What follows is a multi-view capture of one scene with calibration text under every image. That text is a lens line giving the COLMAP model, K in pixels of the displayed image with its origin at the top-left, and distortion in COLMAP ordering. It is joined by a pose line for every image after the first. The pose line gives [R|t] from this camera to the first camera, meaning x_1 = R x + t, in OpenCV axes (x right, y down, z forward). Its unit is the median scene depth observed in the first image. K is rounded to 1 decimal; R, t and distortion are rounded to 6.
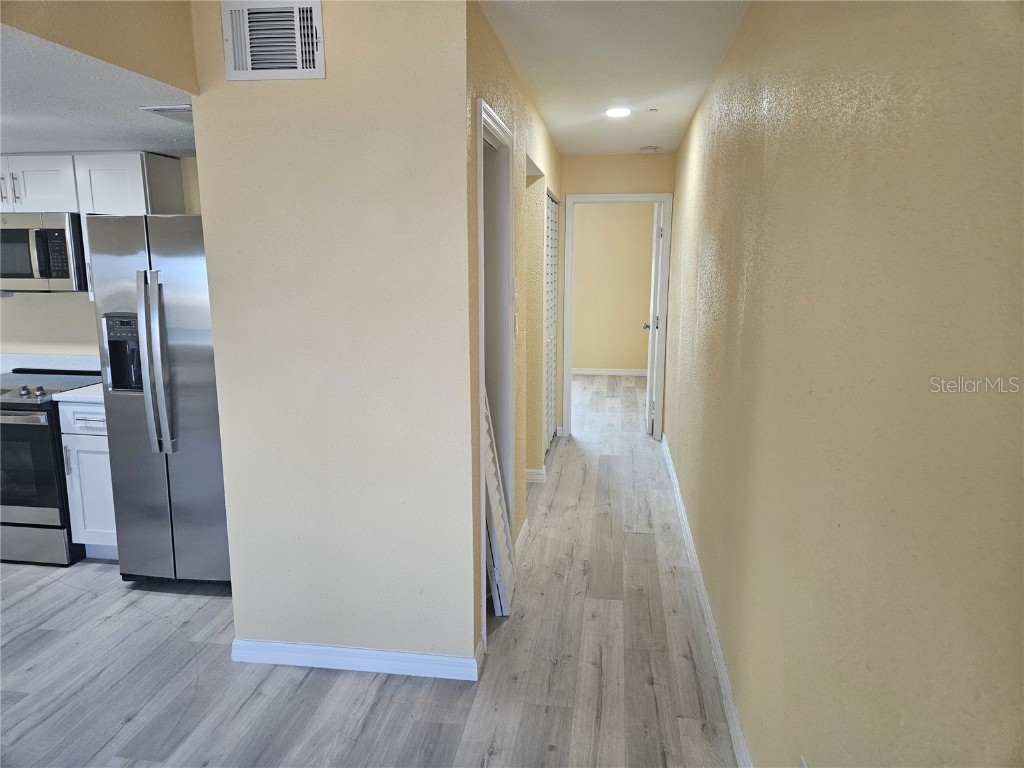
lens RADIAL K [[681.2, 0, 513.4], [0, 681.2, 382.9], [0, 0, 1]] dist [0.083425, -0.068995]
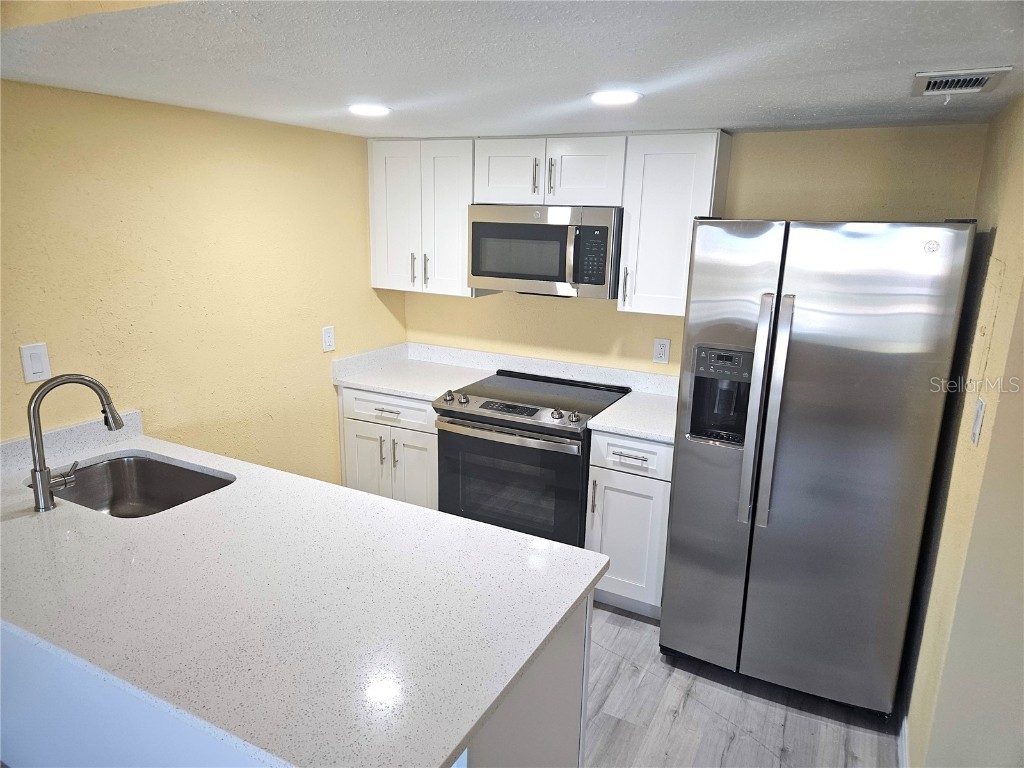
lens RADIAL K [[681.2, 0, 517.9], [0, 681.2, 392.5], [0, 0, 1]] dist [0.083425, -0.068995]
pose [[0.948667, 0.101375, -0.299591, -0.519019], [-0.077600, 0.992891, 0.090250, -0.094366], [0.306611, -0.062369, 0.949790, 0.175845]]
